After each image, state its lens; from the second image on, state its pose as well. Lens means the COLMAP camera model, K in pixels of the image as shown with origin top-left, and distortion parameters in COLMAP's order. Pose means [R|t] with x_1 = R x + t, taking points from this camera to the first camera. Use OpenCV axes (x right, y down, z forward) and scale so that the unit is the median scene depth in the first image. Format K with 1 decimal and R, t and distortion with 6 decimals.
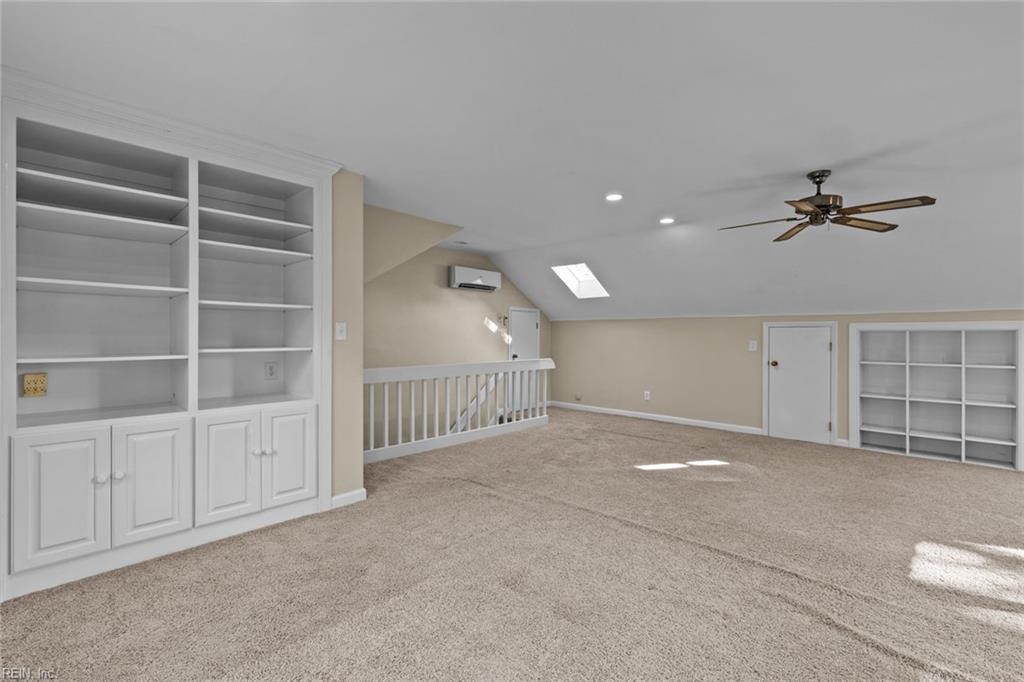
lens RADIAL K [[447.1, 0, 512.0], [0, 447.1, 341.0], [0, 0, 1]] dist [0.001322, -0.000045]
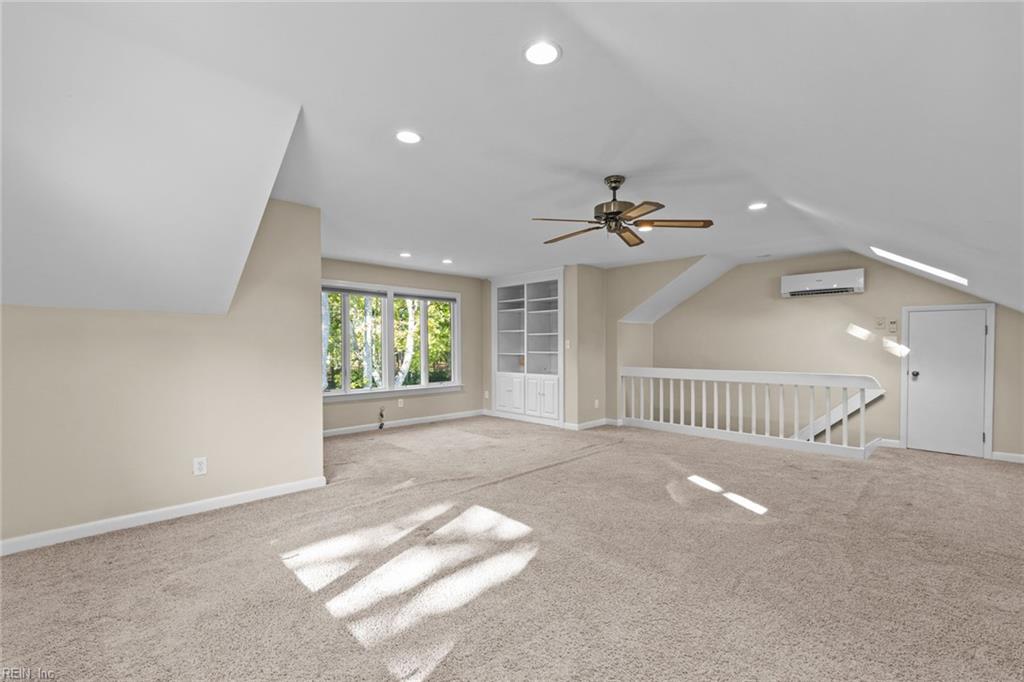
lens RADIAL K [[438.8, 0, 511.5], [0, 438.8, 348.1], [0, 0, 1]] dist [0.000100, -0.000302]
pose [[-0.023413, 0.001852, -0.999724, 1.662897], [-0.009881, 0.999949, 0.002084, -0.005004], [0.999677, 0.009927, -0.023393, 0.792596]]
